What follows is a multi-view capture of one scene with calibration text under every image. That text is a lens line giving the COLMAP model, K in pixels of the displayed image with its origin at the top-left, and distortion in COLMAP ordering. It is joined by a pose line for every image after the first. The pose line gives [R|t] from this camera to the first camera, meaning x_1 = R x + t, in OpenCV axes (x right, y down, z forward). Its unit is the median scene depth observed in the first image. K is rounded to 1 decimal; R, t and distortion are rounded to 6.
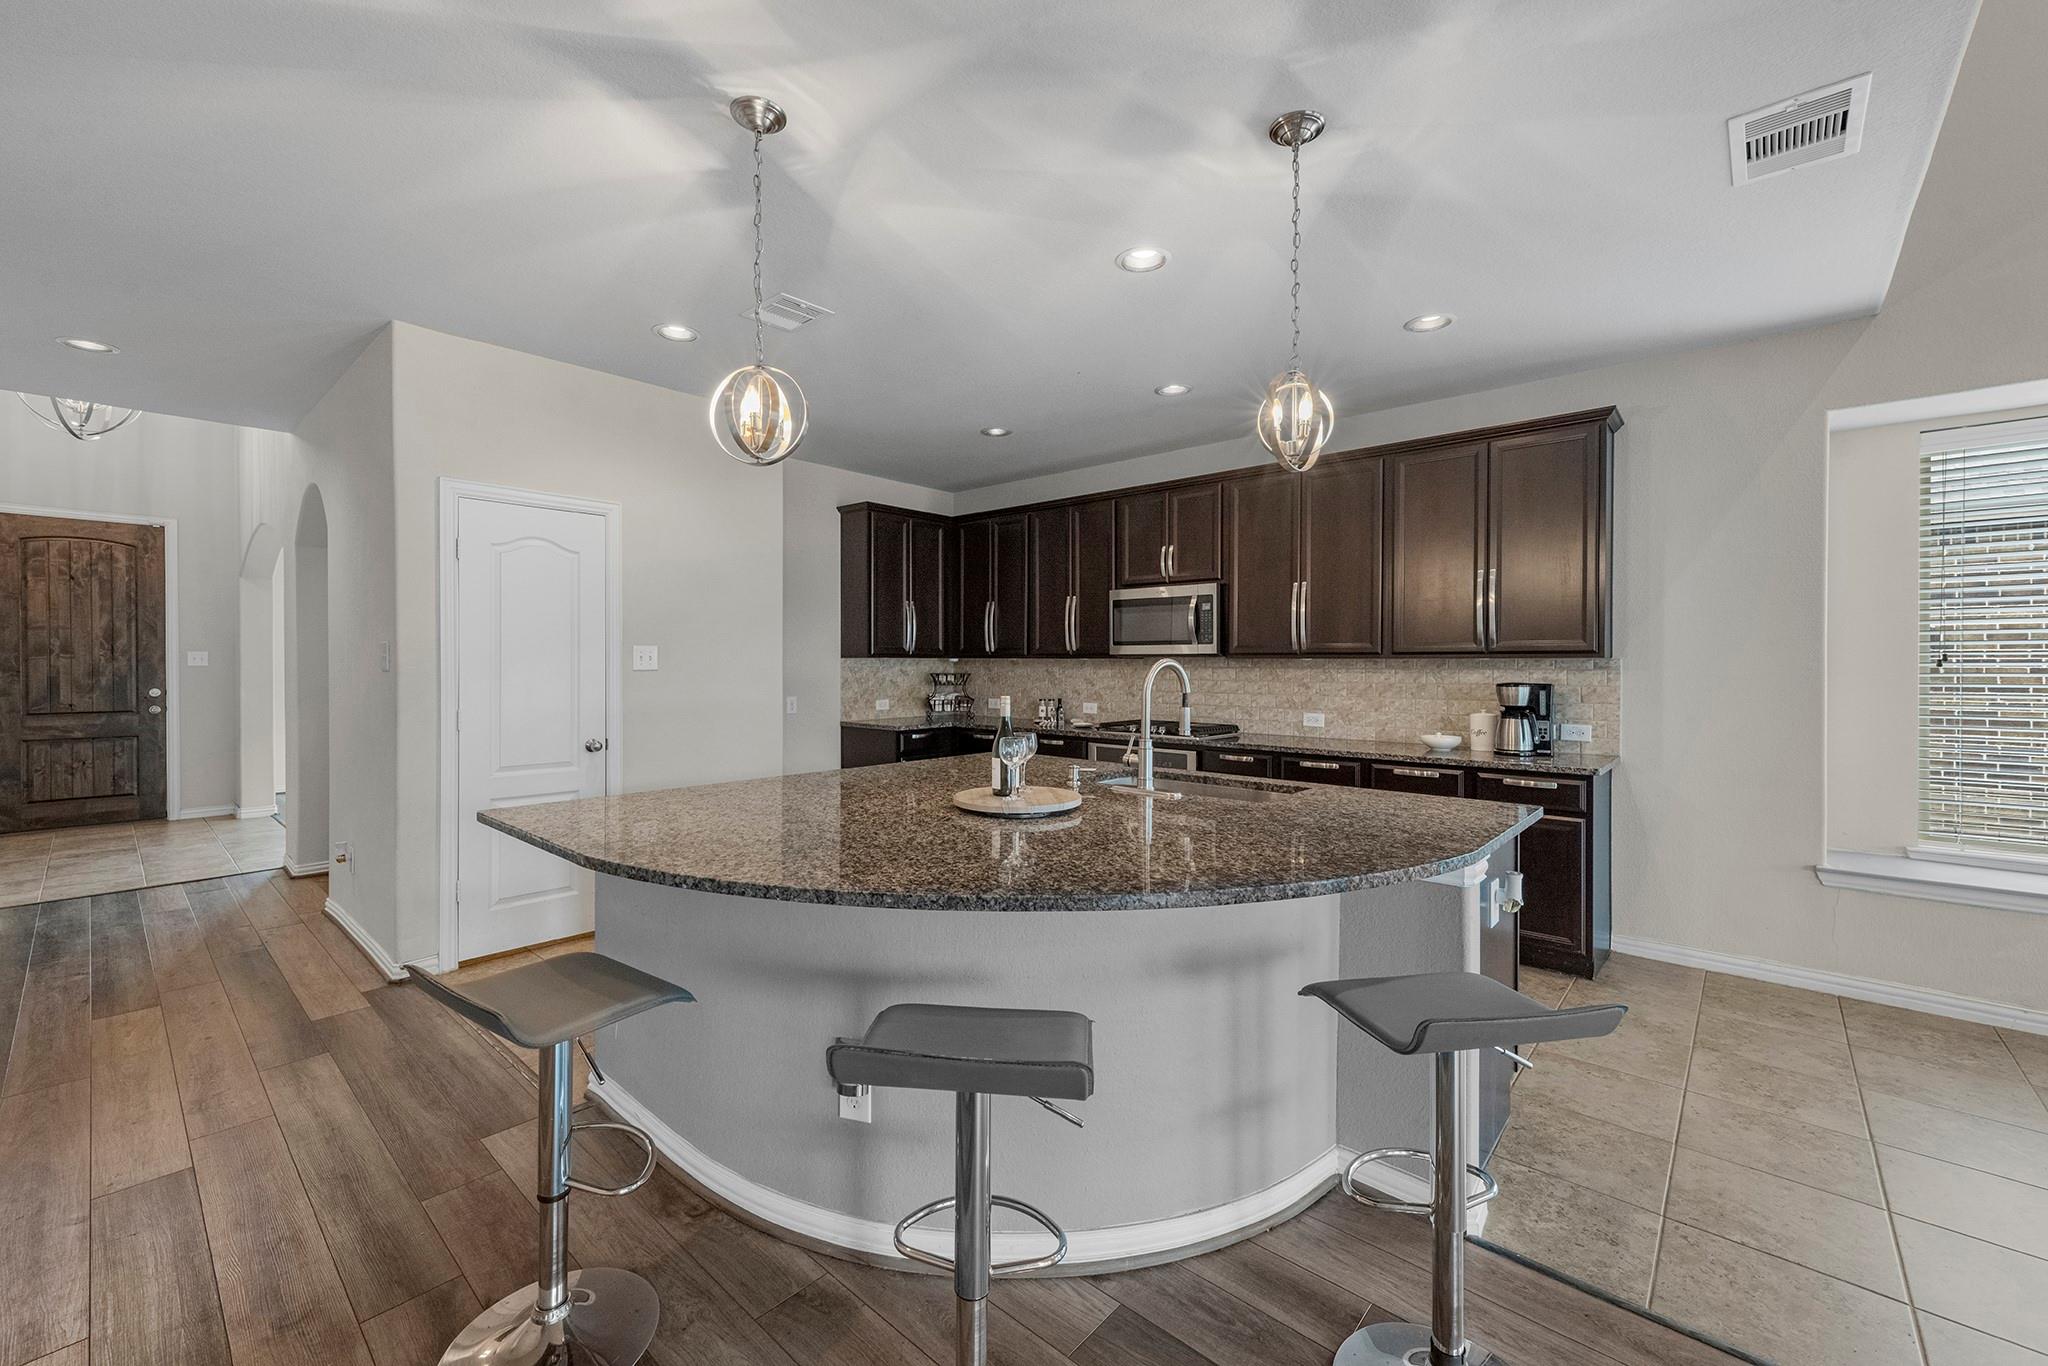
lens RADIAL K [[825.3, 0, 1015.3], [0, 825.3, 669.3], [0, 0, 1]] dist [0.011118, -0.000092]
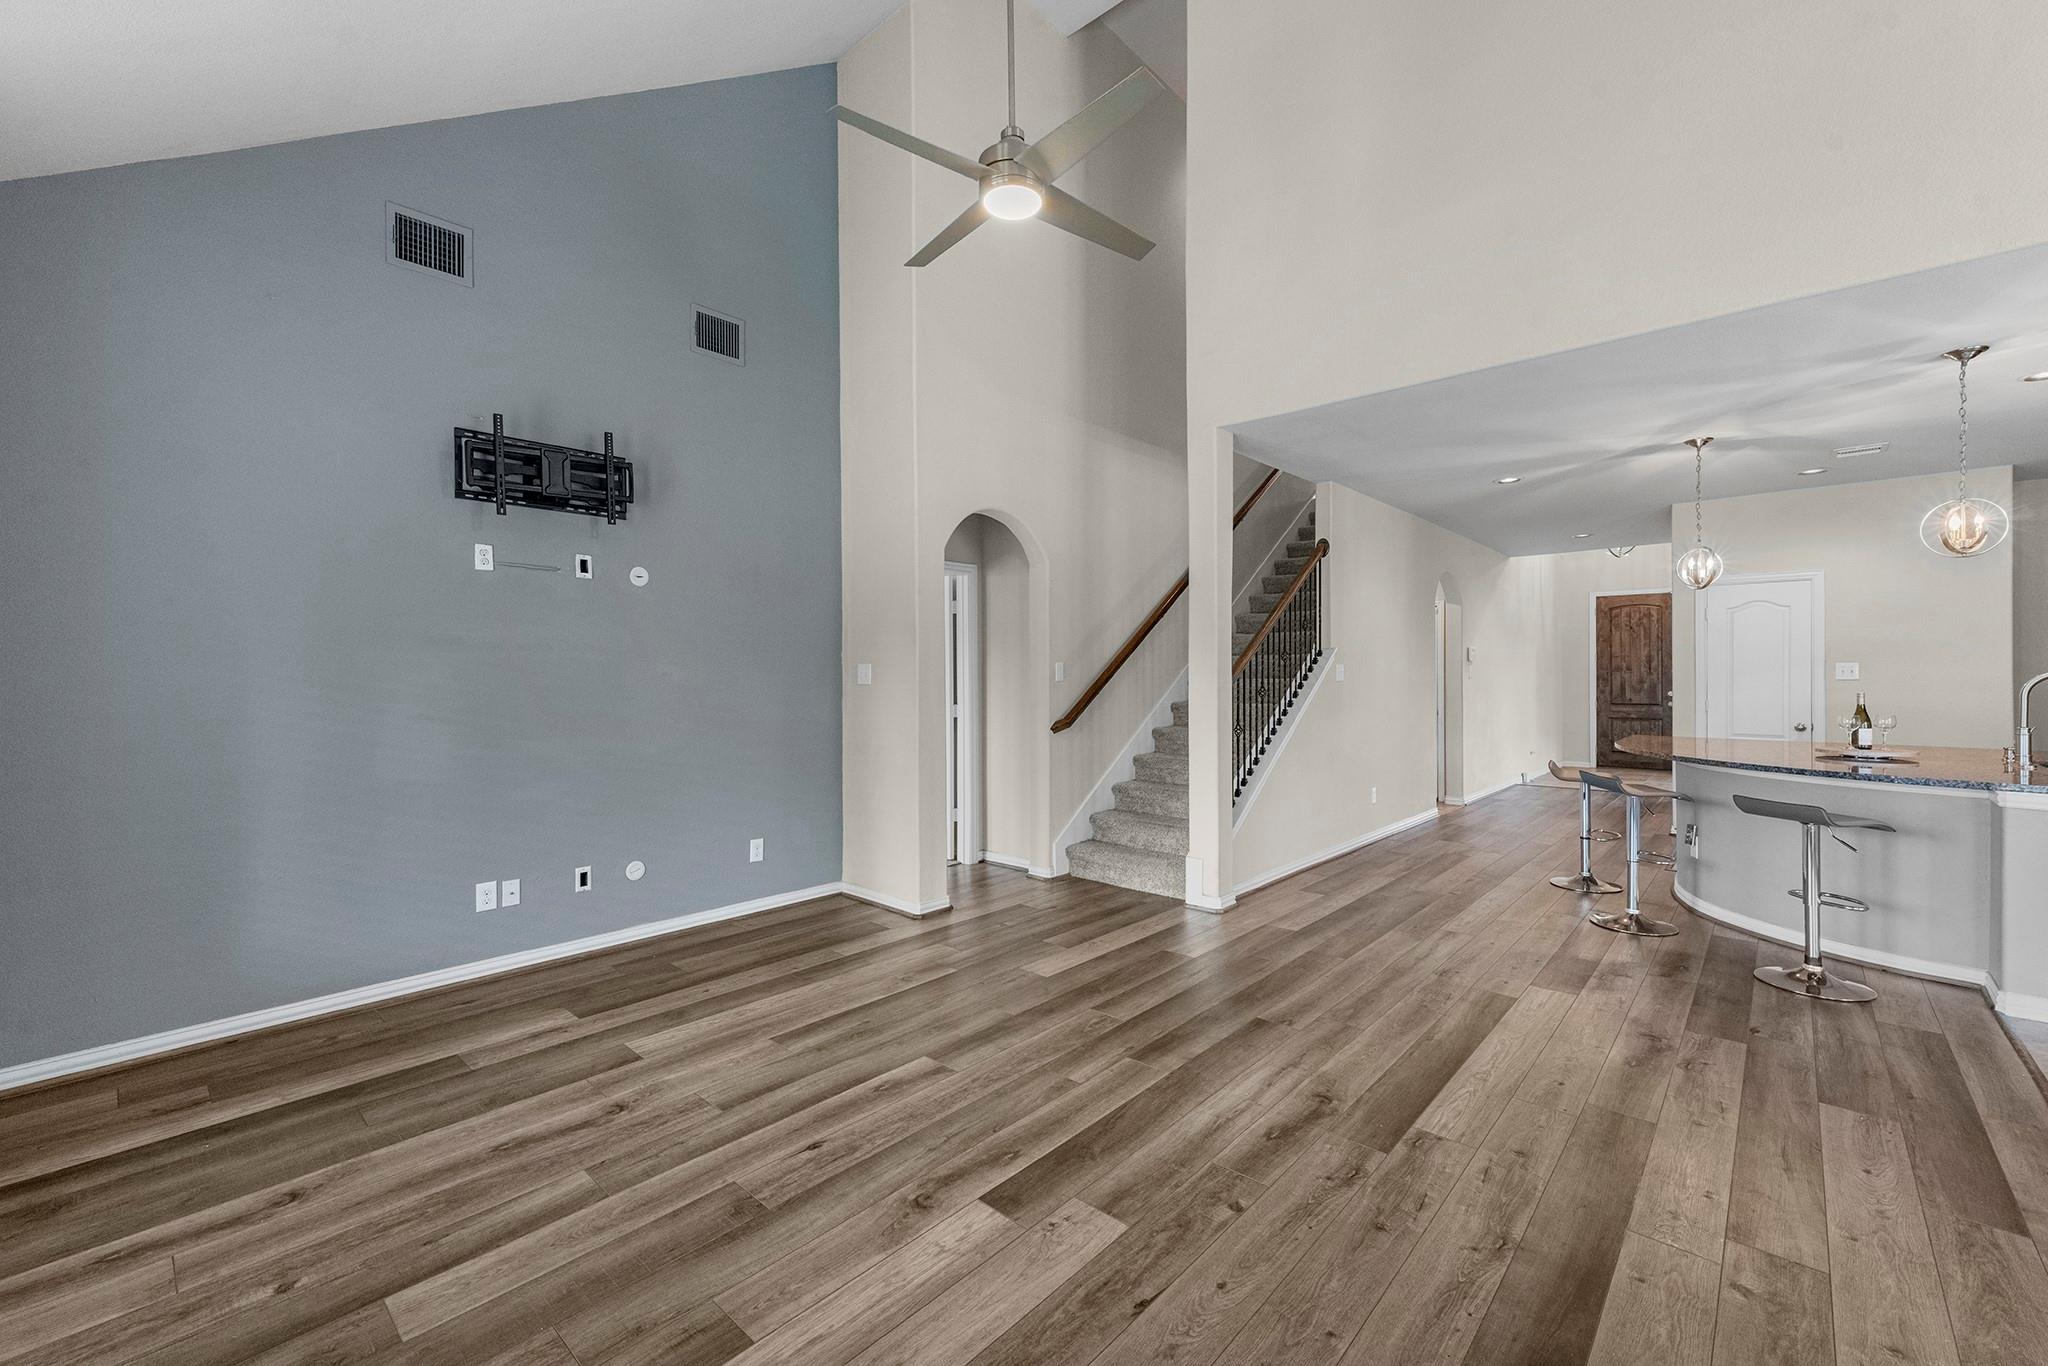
lens RADIAL K [[825.3, 0, 1029.0], [0, 825.3, 687.6], [0, 0, 1]] dist [0.011118, -0.000092]
pose [[-0.000443, 0.010933, -0.999940, 0.980871], [-0.004685, 0.999929, 0.010935, 0.005785], [0.999989, 0.004690, -0.000392, -0.426525]]
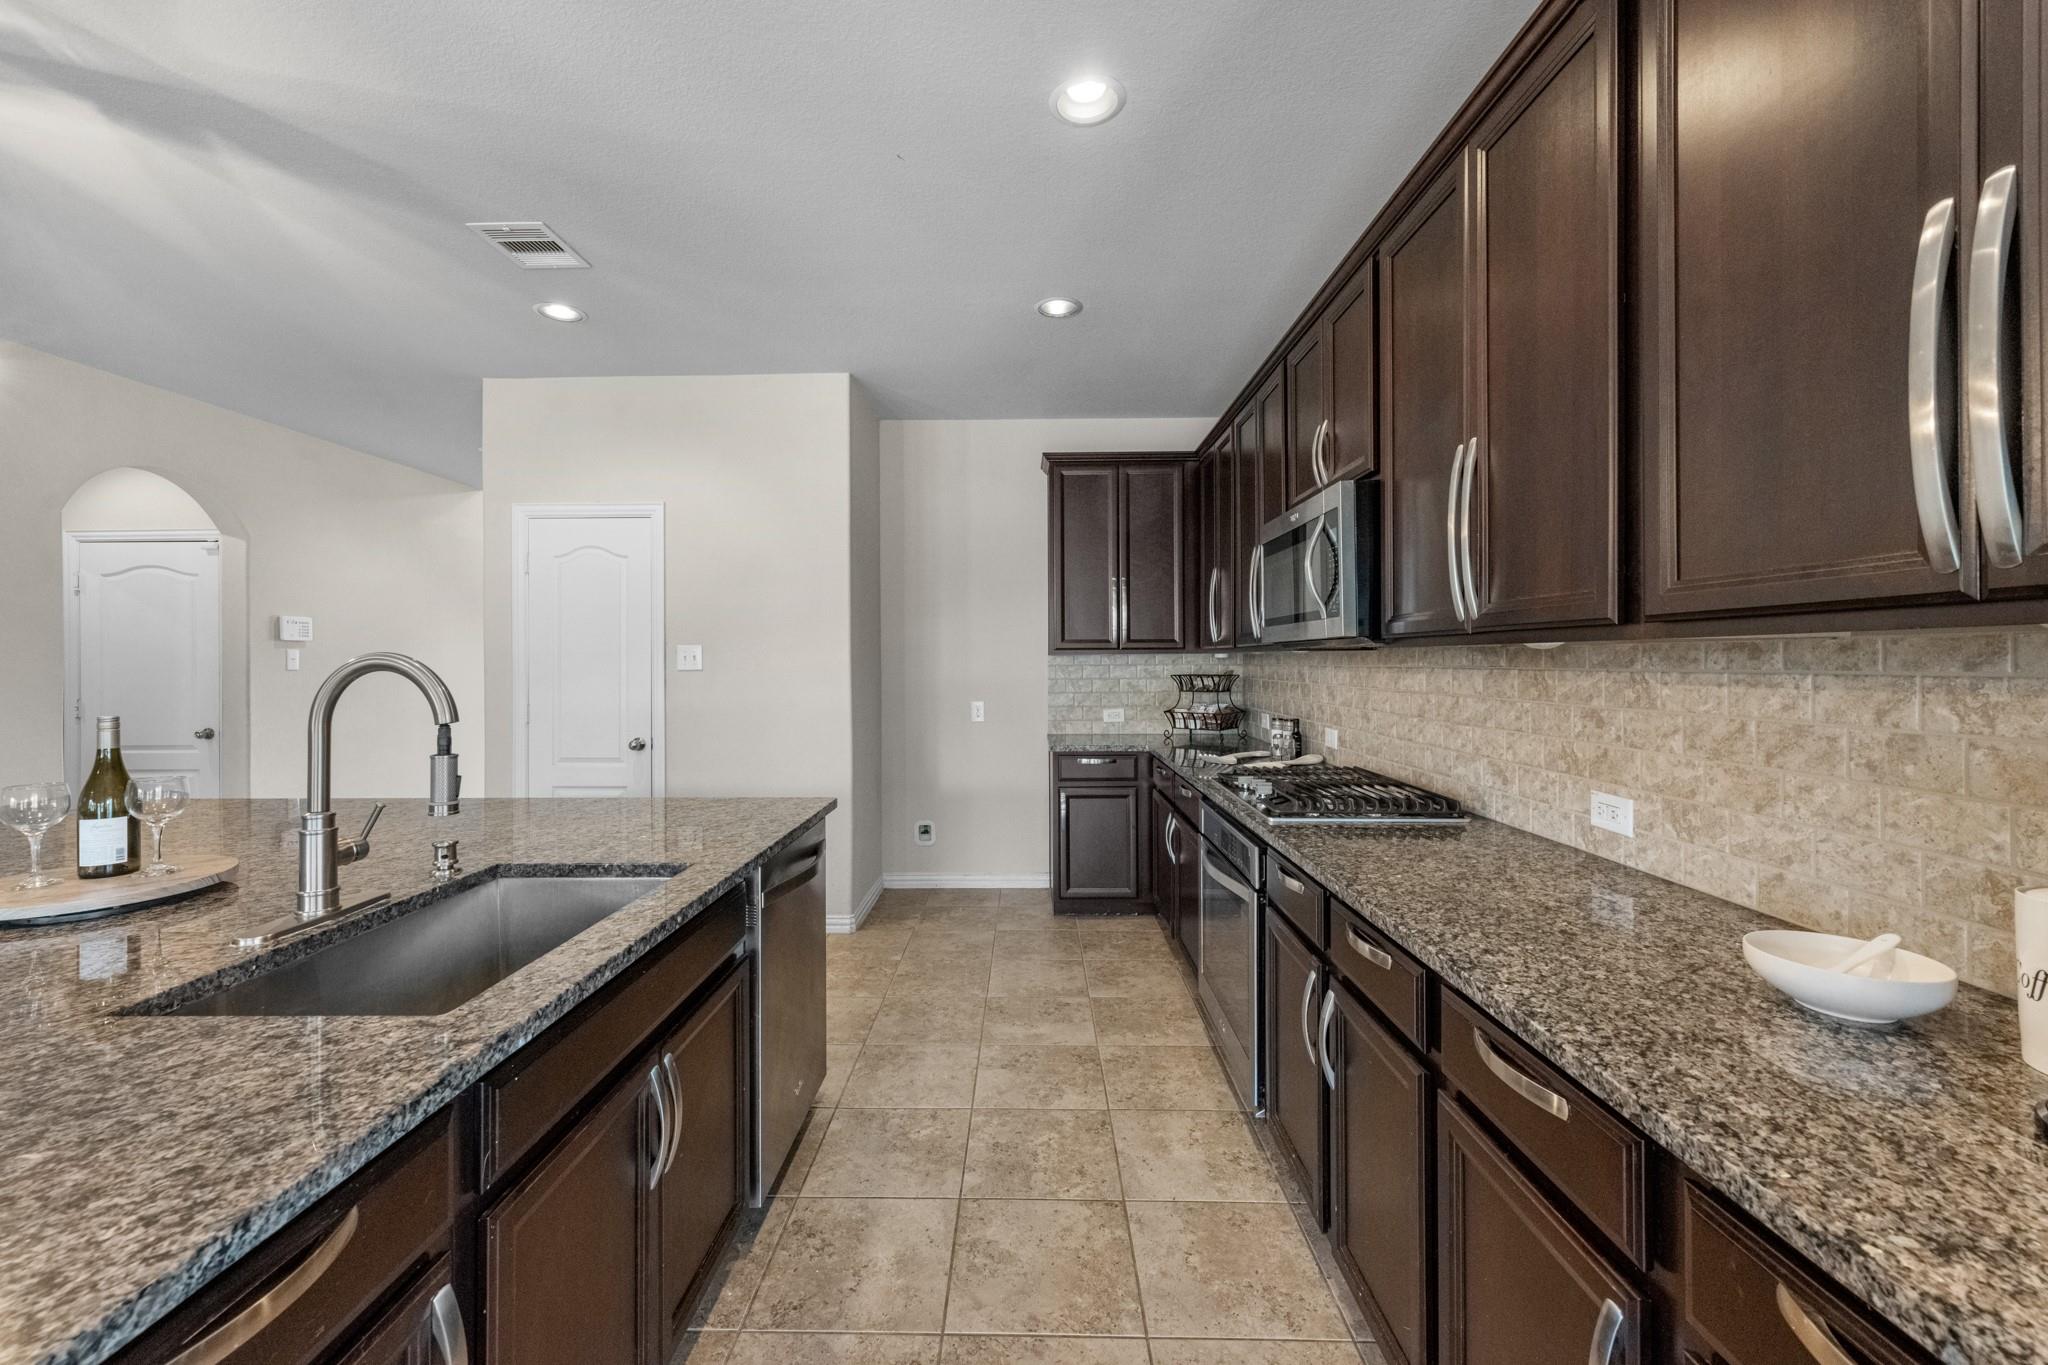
lens RADIAL K [[825.3, 0, 1017.3], [0, 825.3, 658.6], [0, 0, 1]] dist [0.011118, -0.000092]
pose [[0.654006, -0.007337, -0.756454, 0.507833], [0.000306, 0.999955, -0.009434, -0.002875], [0.756490, 0.005939, 0.653979, 0.616908]]
